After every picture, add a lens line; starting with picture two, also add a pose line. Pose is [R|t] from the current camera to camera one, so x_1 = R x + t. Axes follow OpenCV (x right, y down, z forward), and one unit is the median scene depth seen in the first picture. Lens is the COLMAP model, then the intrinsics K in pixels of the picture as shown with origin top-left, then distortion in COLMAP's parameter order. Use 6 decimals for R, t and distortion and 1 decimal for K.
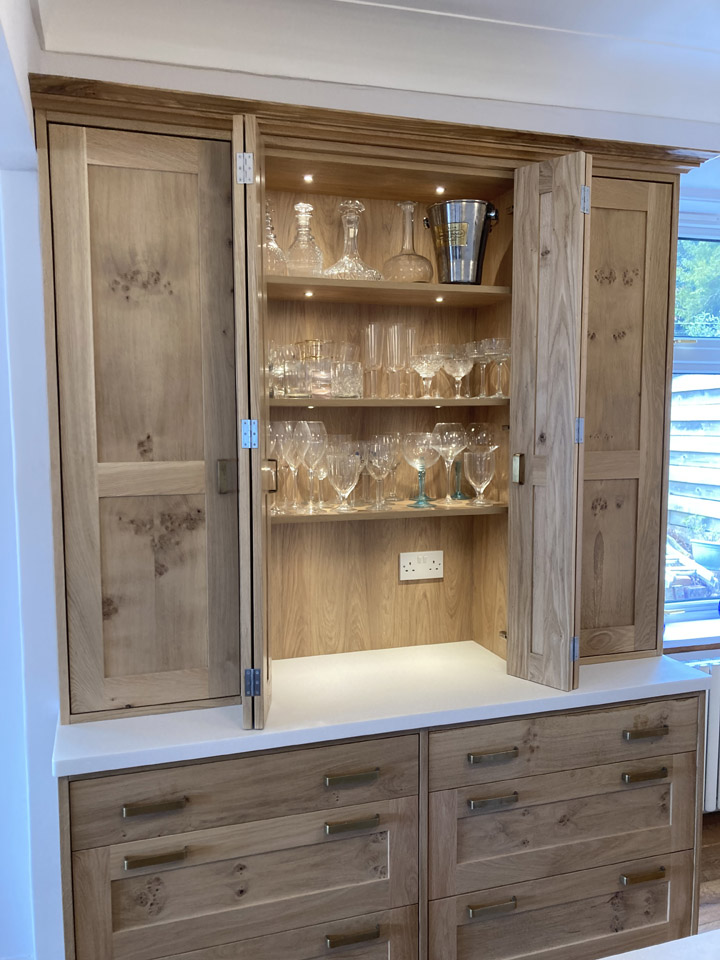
lens RADIAL K [[771.6, 0, 366.5], [0, 771.6, 483.9], [0, 0, 1]] dist [0.084980, -0.159681]
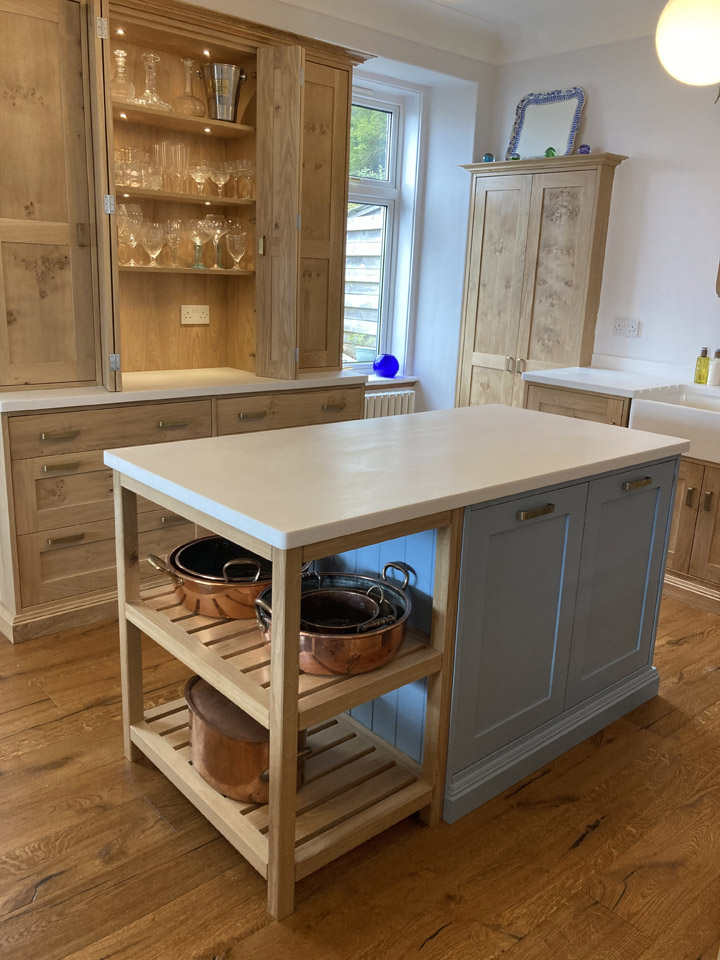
lens RADIAL K [[786.9, 0, 367.4], [0, 786.9, 472.9], [0, 0, 1]] dist [0.027980, -0.011962]
pose [[0.916021, -0.058901, 0.396783, -0.293015], [-0.008178, 0.986213, 0.165277, 0.178767], [-0.401048, -0.154642, 0.902910, -0.674862]]
